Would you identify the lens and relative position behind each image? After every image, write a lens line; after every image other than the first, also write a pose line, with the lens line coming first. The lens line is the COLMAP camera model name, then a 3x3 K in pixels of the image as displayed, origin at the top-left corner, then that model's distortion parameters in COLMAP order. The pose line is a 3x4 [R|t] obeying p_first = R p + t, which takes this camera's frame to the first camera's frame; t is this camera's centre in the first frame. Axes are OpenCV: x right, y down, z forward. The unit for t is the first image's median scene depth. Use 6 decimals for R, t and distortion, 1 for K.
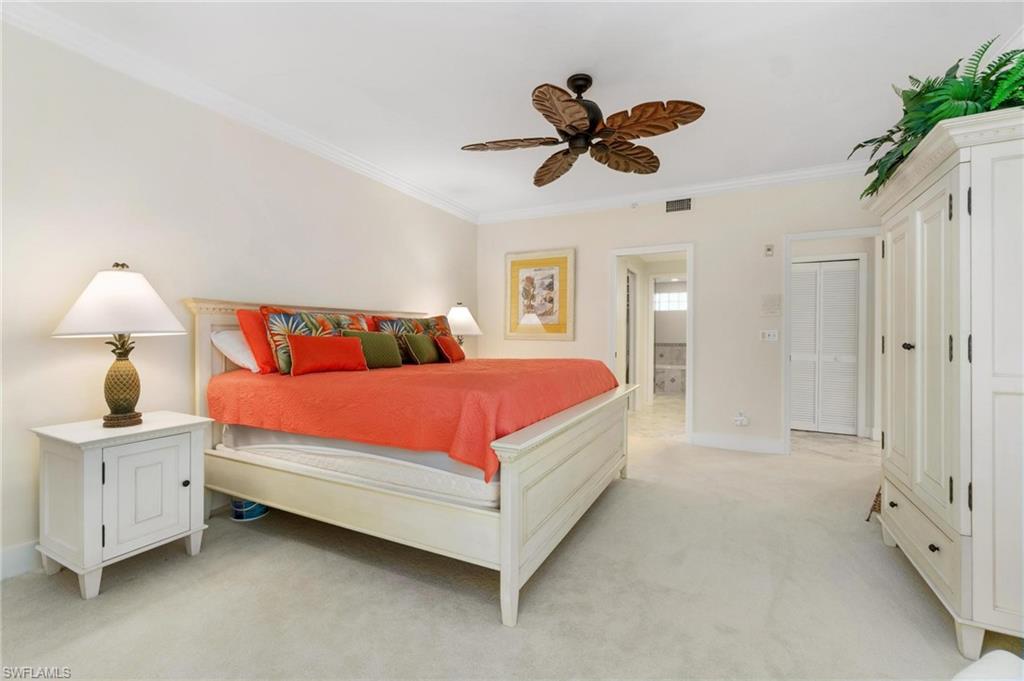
lens RADIAL K [[443.5, 0, 510.3], [0, 443.5, 341.0], [0, 0, 1]] dist [-0.007126, 0.001706]
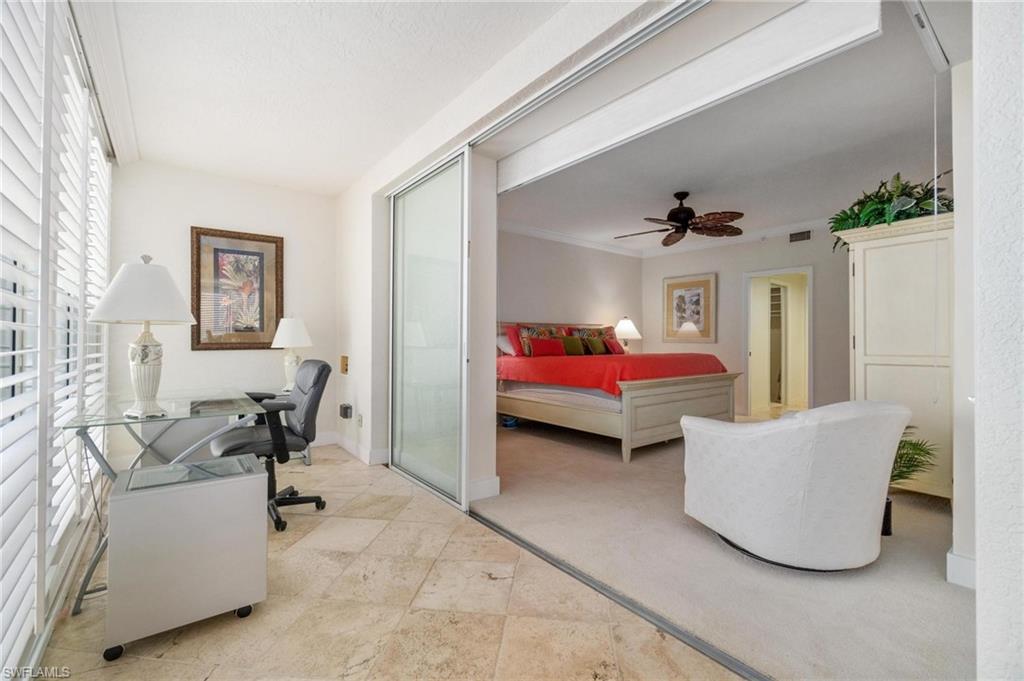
lens RADIAL K [[443.5, 0, 511.6], [0, 443.5, 338.9], [0, 0, 1]] dist [-0.007126, 0.001706]
pose [[0.911787, -0.002314, -0.410657, 0.210689], [-0.006025, 0.999801, -0.019012, 0.024000], [0.410619, 0.019809, 0.911592, -0.707685]]
